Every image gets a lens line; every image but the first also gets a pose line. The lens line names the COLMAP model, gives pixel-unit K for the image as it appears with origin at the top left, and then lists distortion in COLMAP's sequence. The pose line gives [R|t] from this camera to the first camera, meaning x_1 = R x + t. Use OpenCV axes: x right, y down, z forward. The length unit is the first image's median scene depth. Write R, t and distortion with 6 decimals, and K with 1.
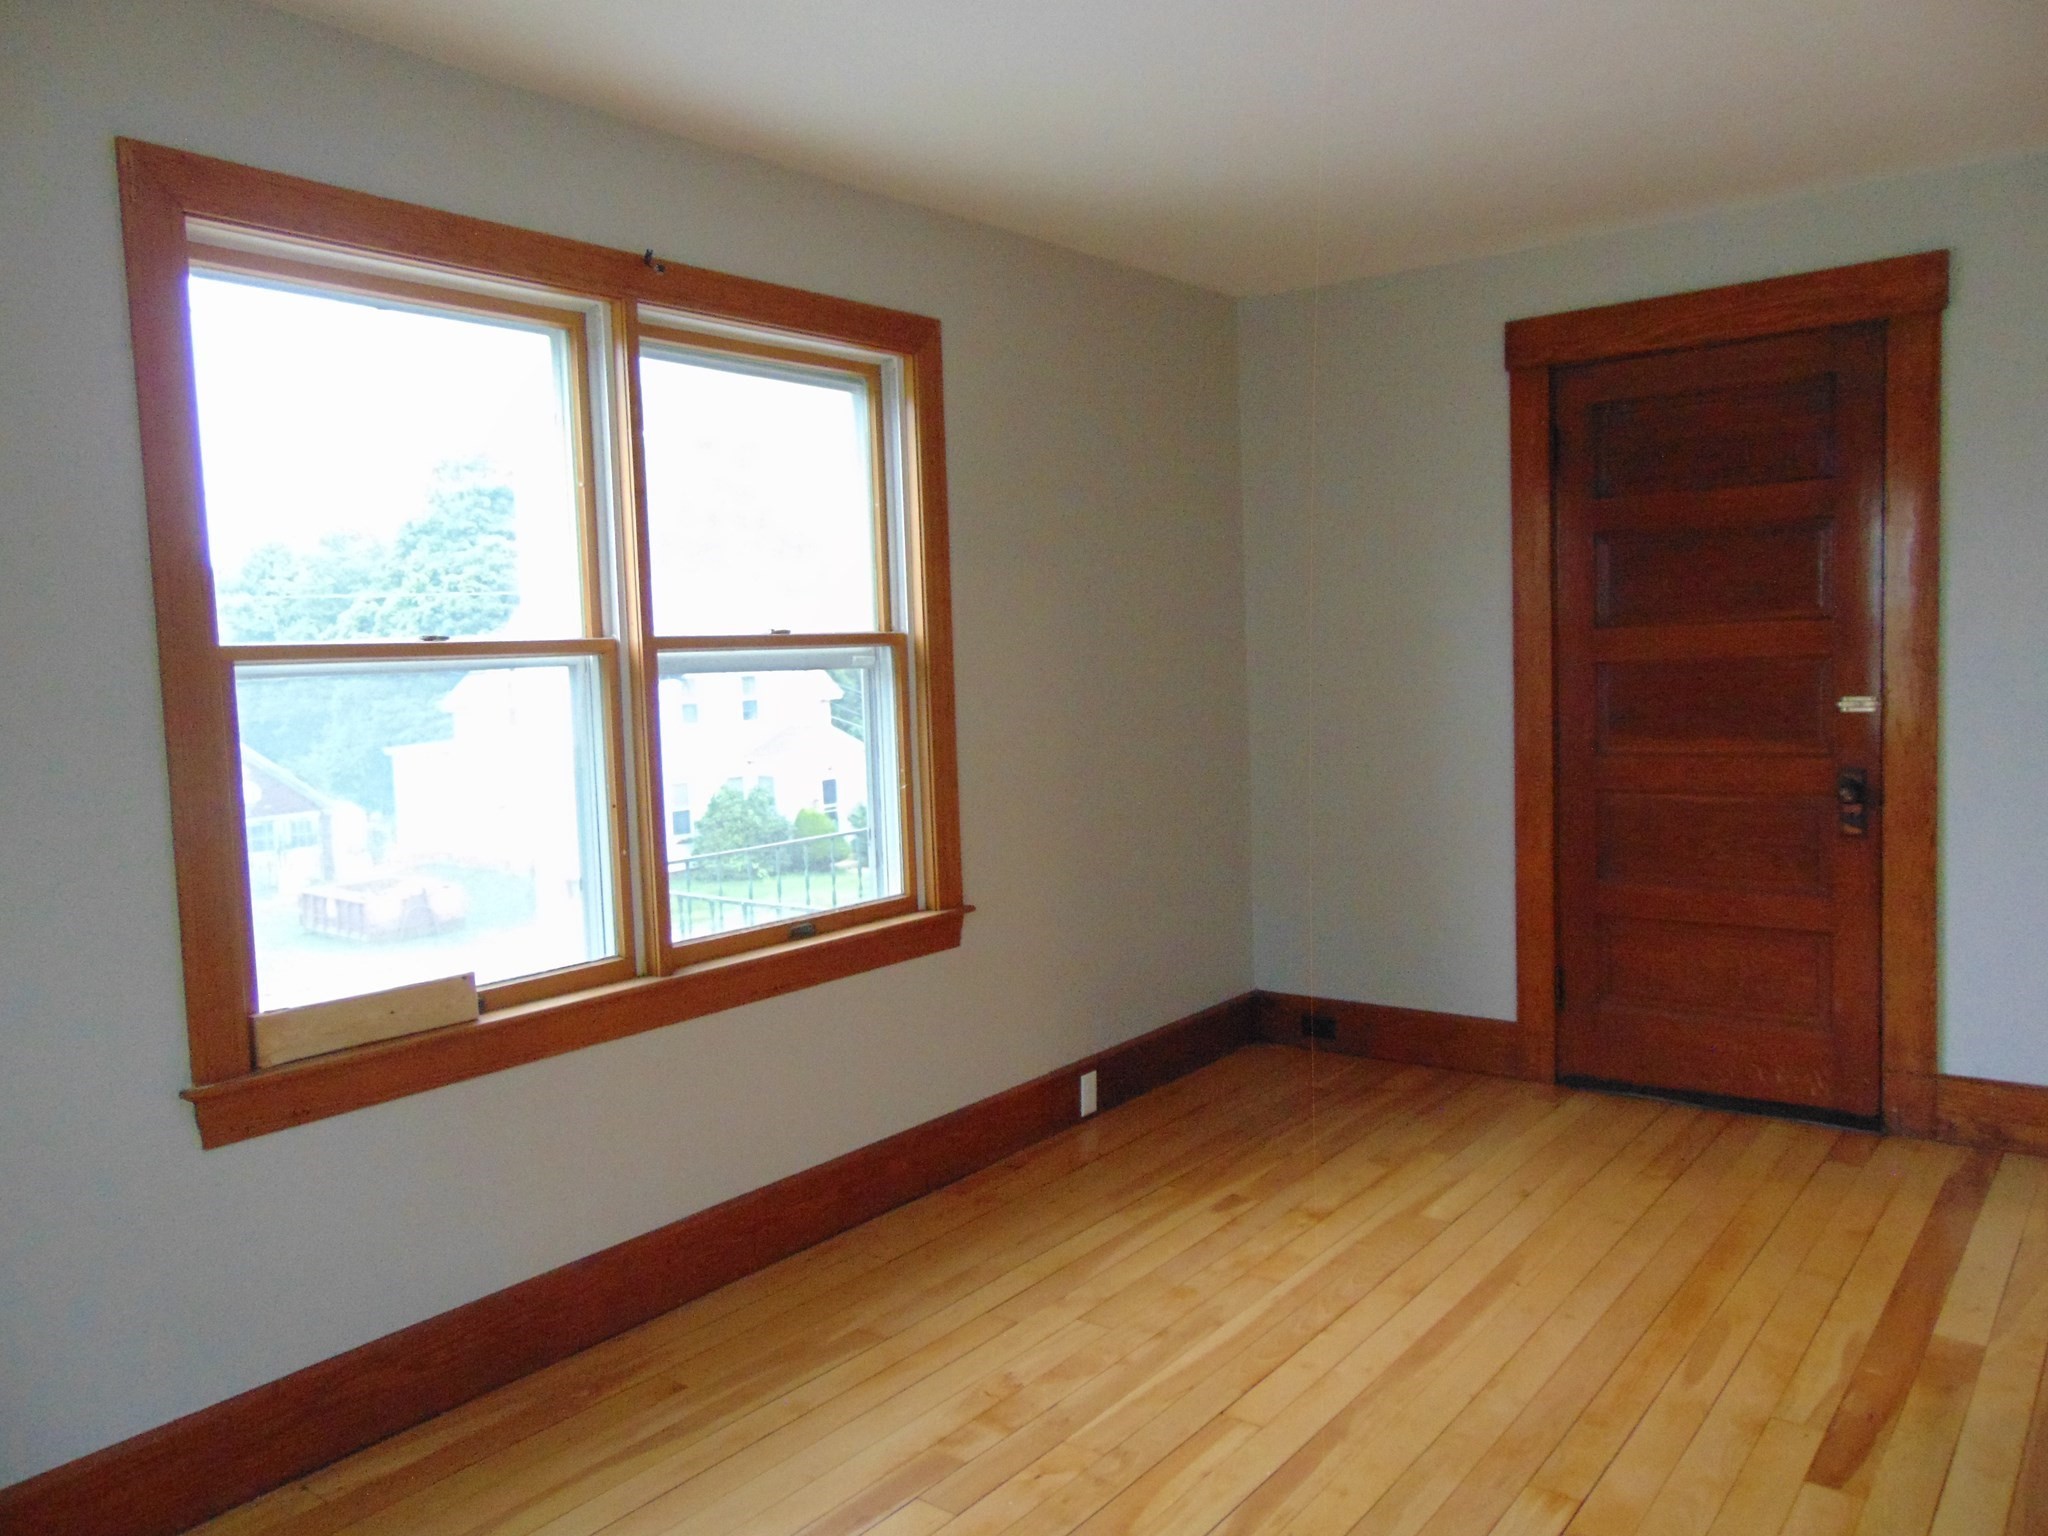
lens RADIAL K [[1541.7, 0, 1024.0], [0, 1541.7, 768.0], [0, 0, 1]] dist [-0.006548, -0.001429]
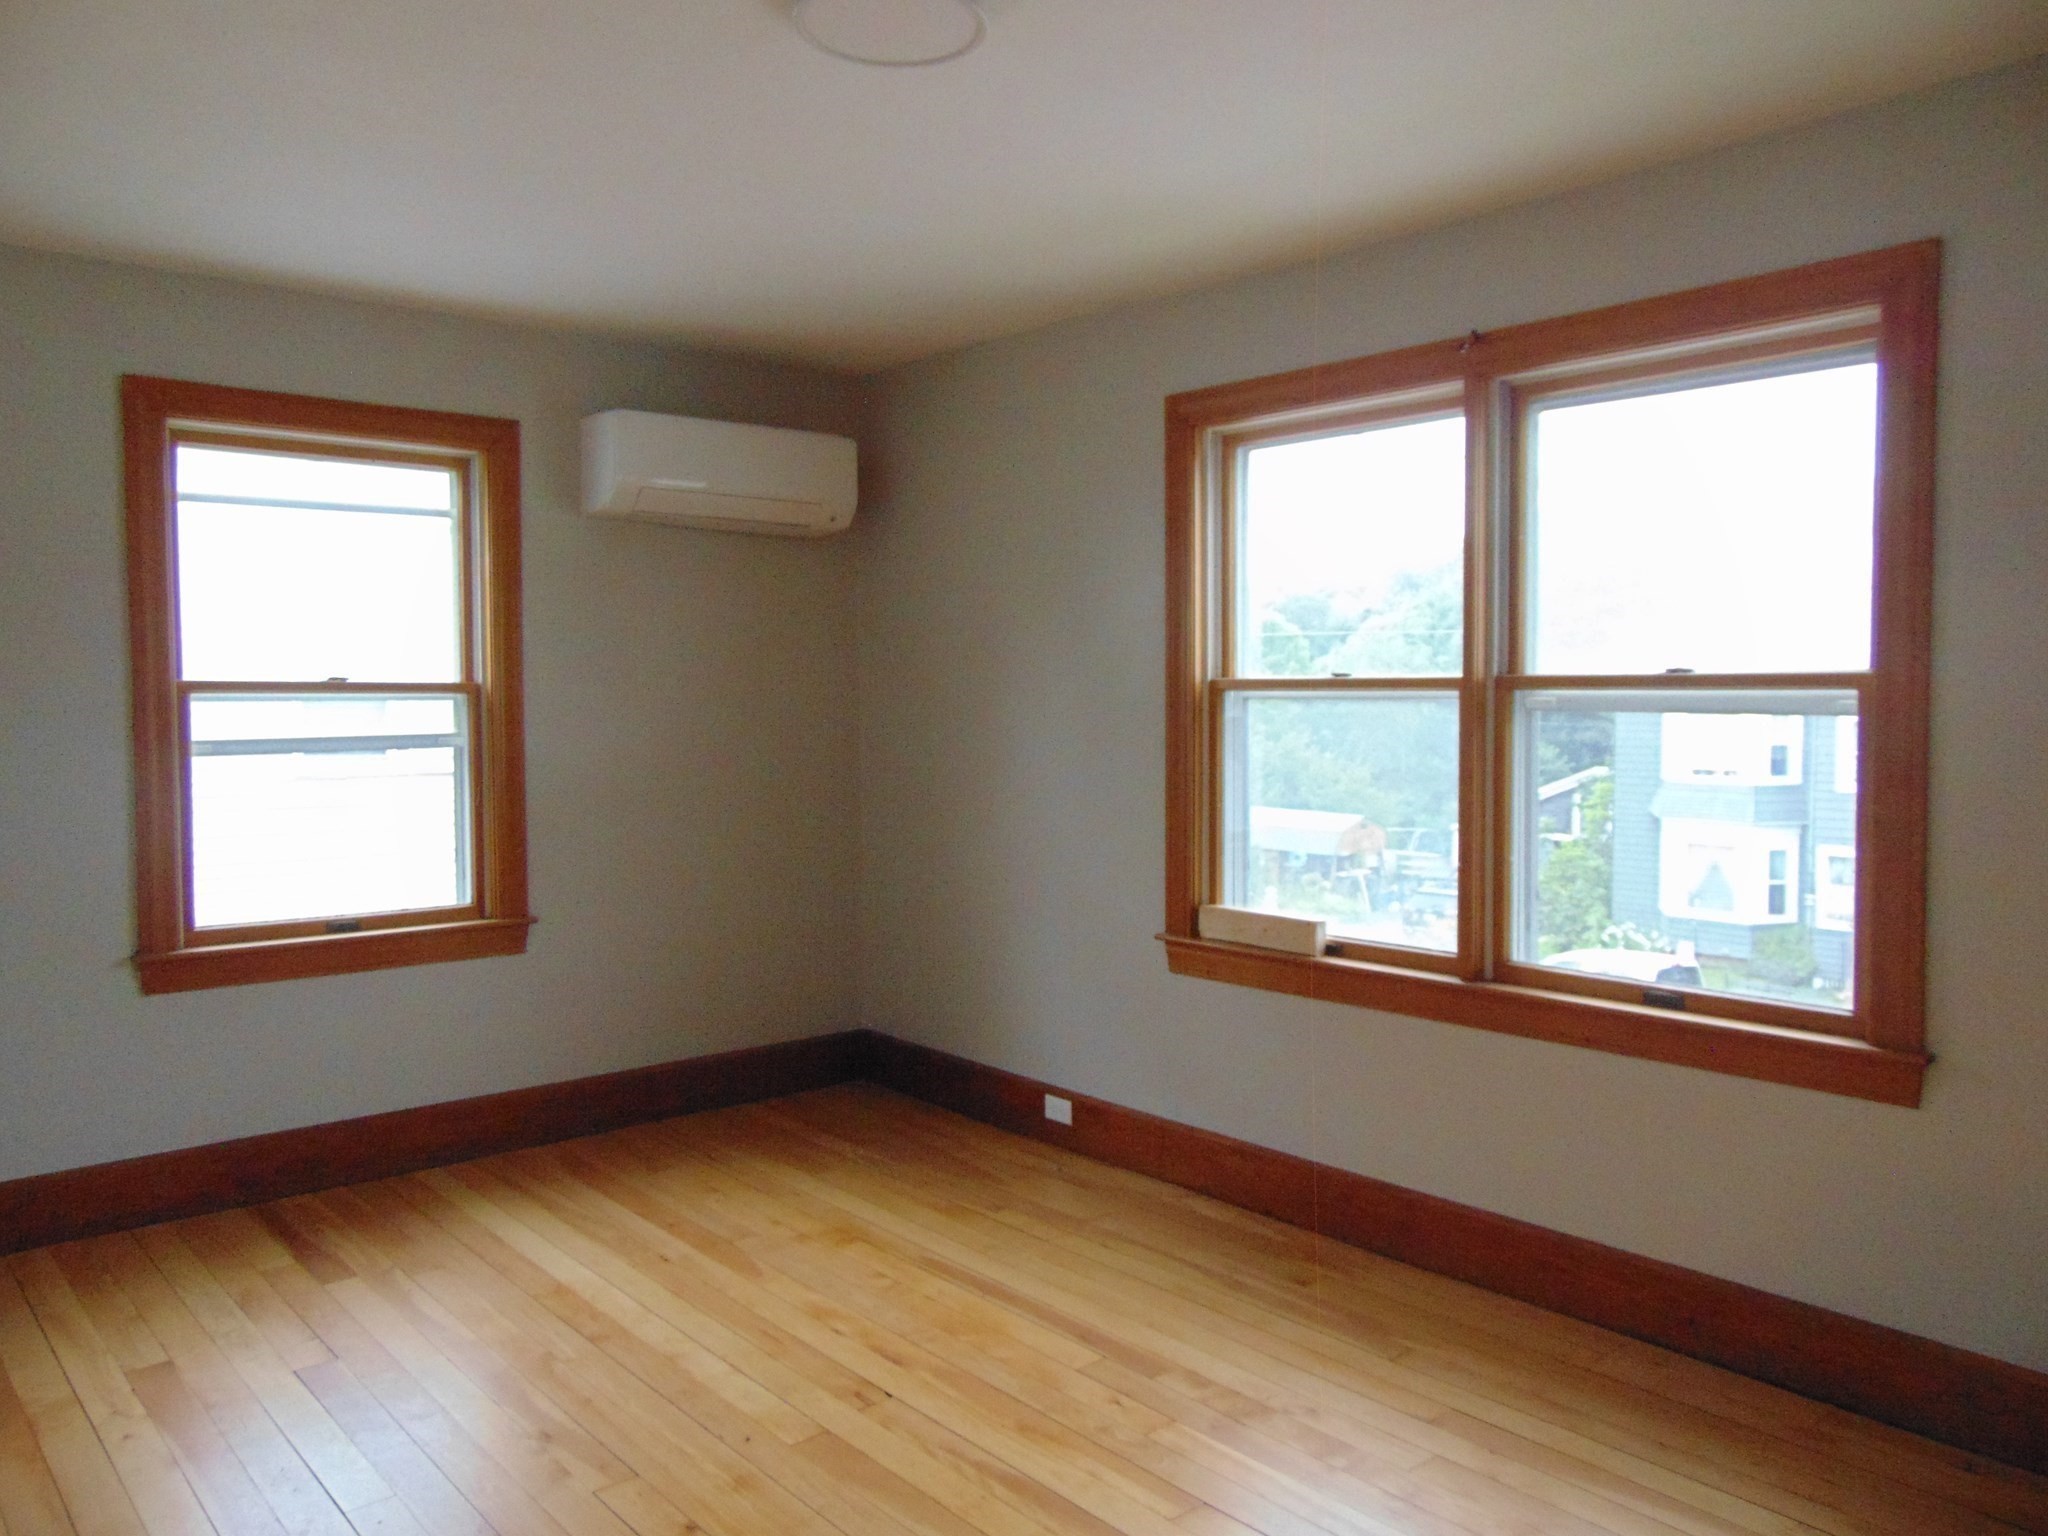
lens RADIAL K [[1508.4, 0, 1025.2], [0, 1508.4, 781.0], [0, 0, 1]] dist [-0.008667, 0.000663]
pose [[-0.198900, 0.089131, -0.975958, 0.890973], [-0.068416, 0.992163, 0.104554, -0.101775], [0.977629, 0.087567, -0.191243, 0.898738]]
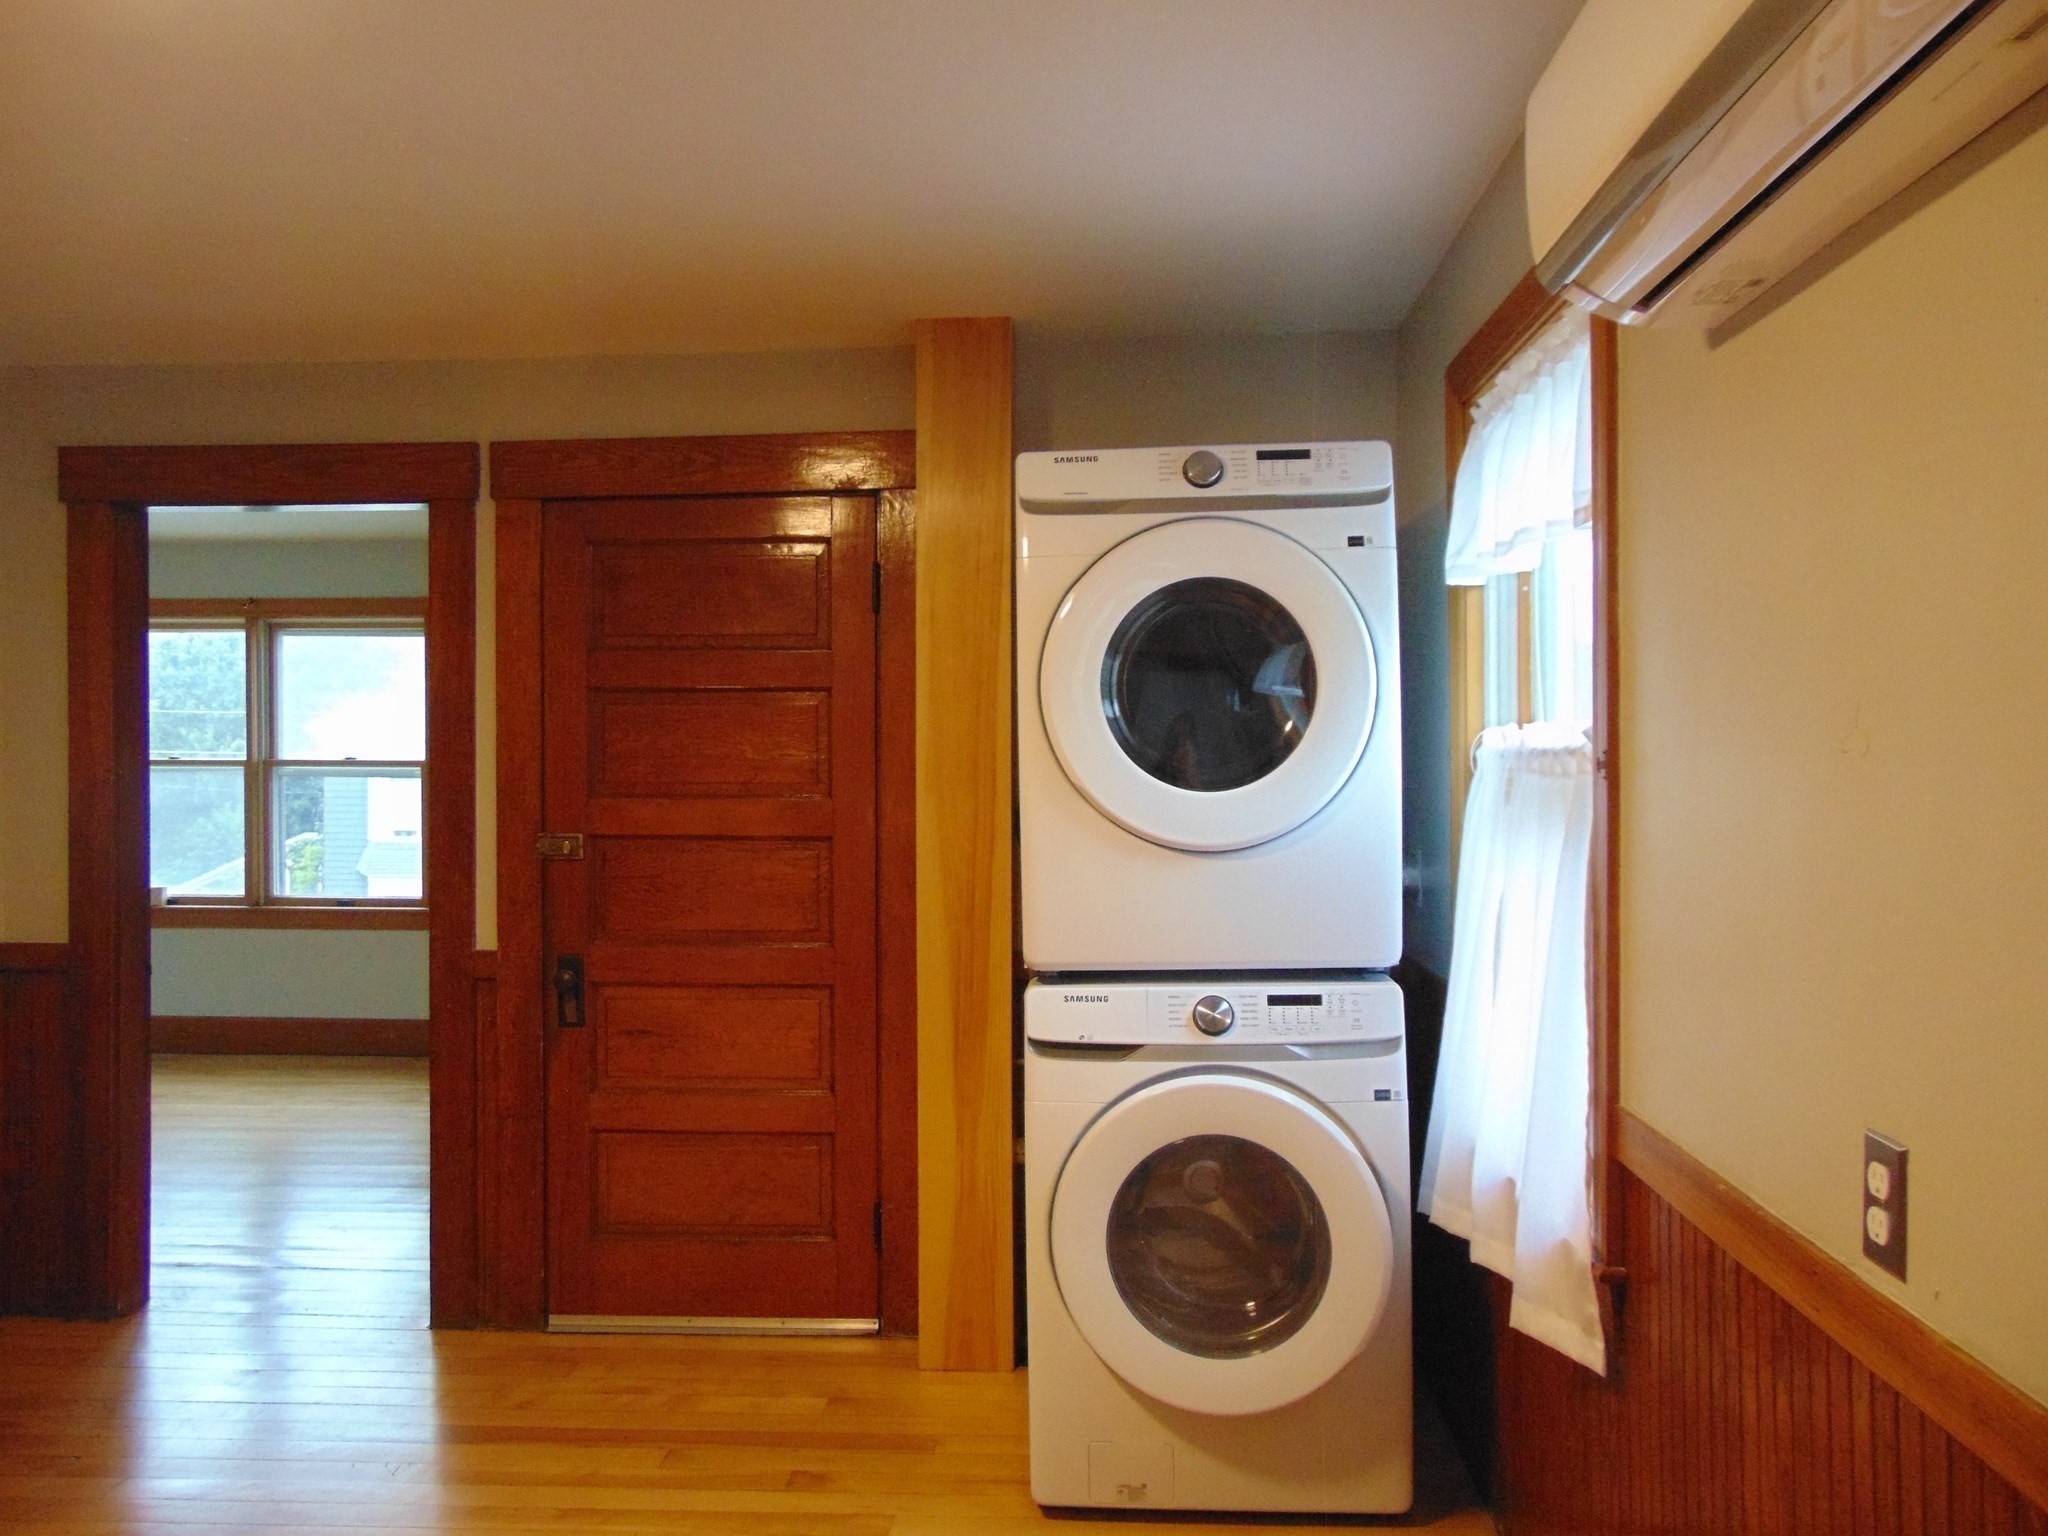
lens RADIAL K [[1541.7, 0, 1024.0], [0, 1541.7, 768.0], [0, 0, 1]] dist [-0.006548, -0.001429]
pose [[0.563456, 0.036558, -0.825337, 2.342414], [-0.087689, 0.996023, -0.015747, -0.138678], [0.821479, 0.081246, 0.564421, 0.645196]]
